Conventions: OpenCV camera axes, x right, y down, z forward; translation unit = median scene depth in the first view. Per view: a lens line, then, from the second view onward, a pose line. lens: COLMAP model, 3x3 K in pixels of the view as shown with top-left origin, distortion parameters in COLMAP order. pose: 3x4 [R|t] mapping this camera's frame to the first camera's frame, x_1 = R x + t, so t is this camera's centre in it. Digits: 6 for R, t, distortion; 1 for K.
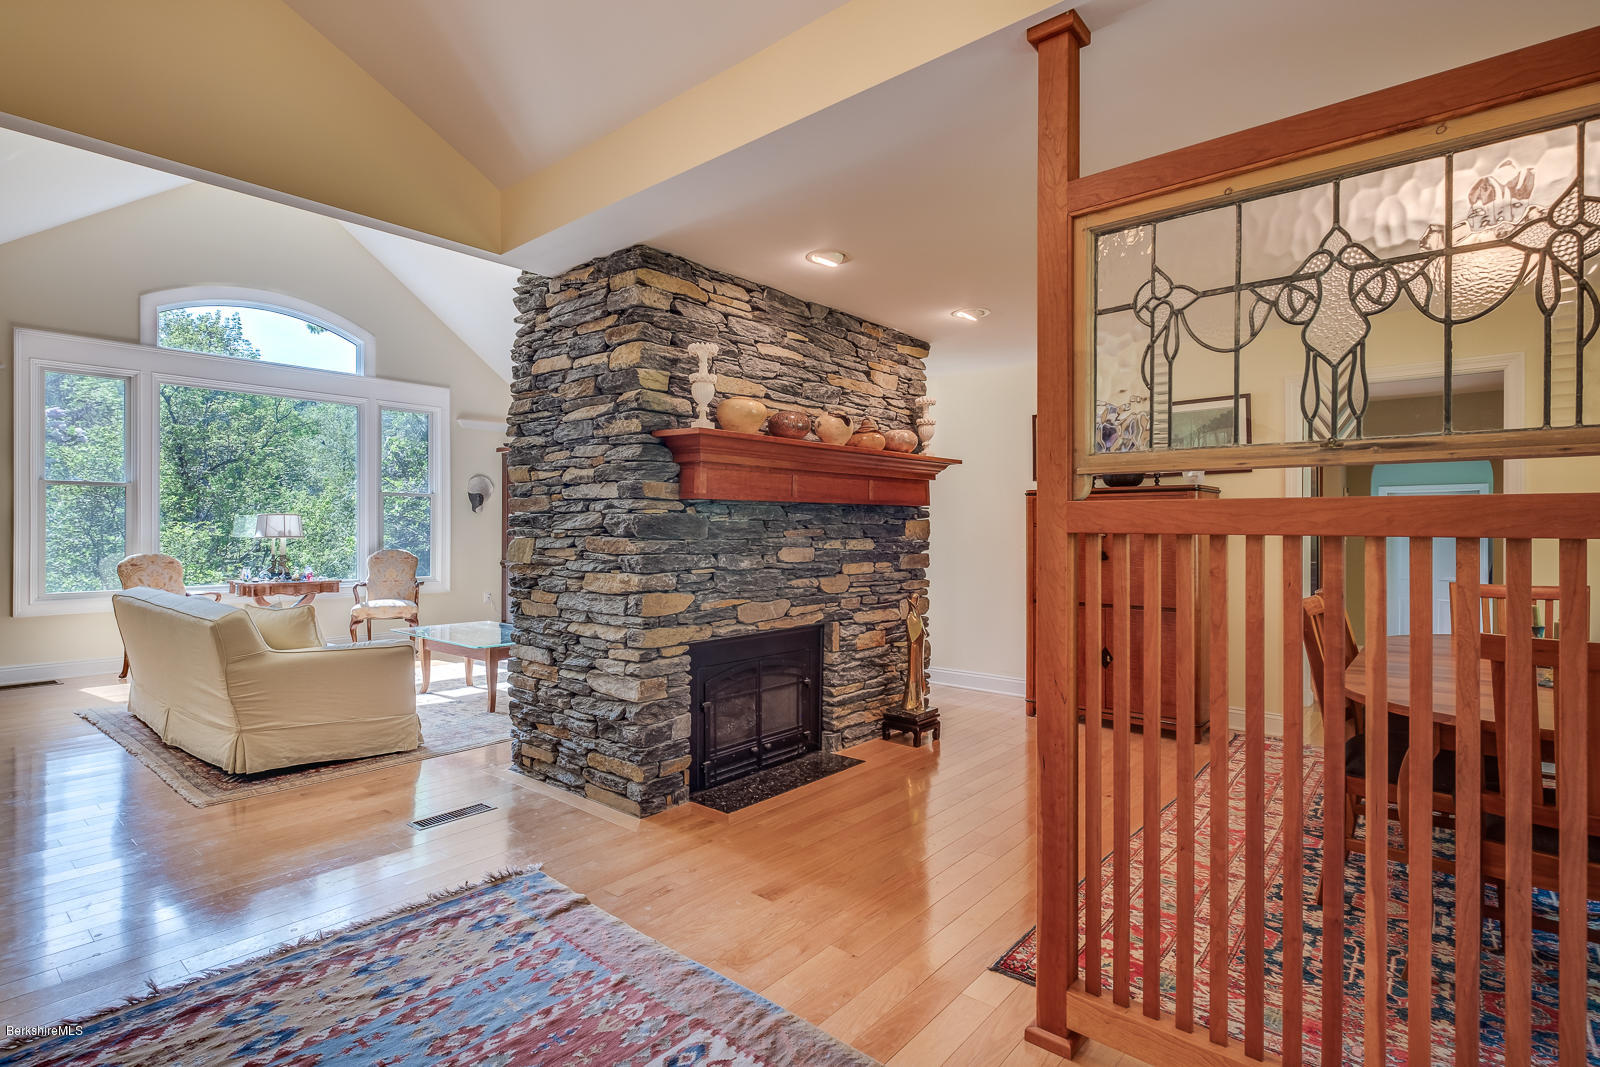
lens RADIAL K [[779.0, 0, 800.1], [0, 779.0, 535.3], [0, 0, 1]] dist [-0.001584, -0.001713]
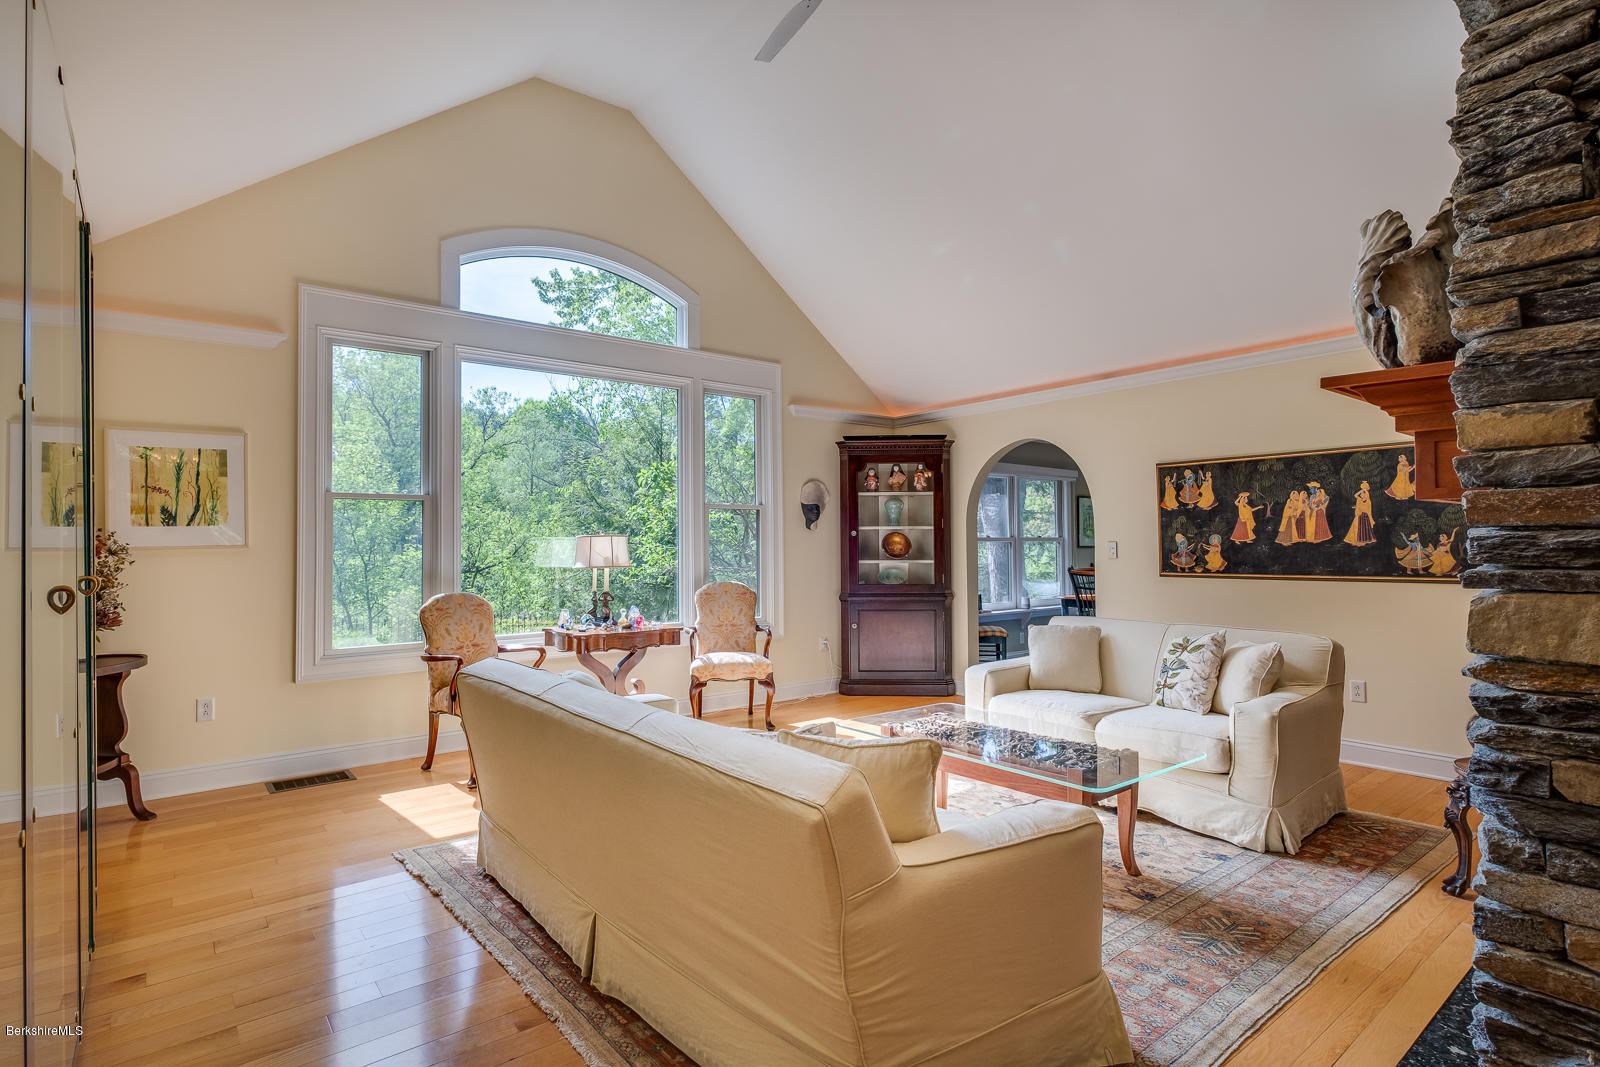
lens RADIAL K [[803.3, 0, 790.0], [0, 803.3, 531.0], [0, 0, 1]] dist [0.005240, -0.001582]
pose [[0.980192, -0.013706, -0.197574, -0.358987], [0.008855, 0.999638, -0.025414, -0.010817], [0.197851, 0.023161, 0.979959, 0.309041]]
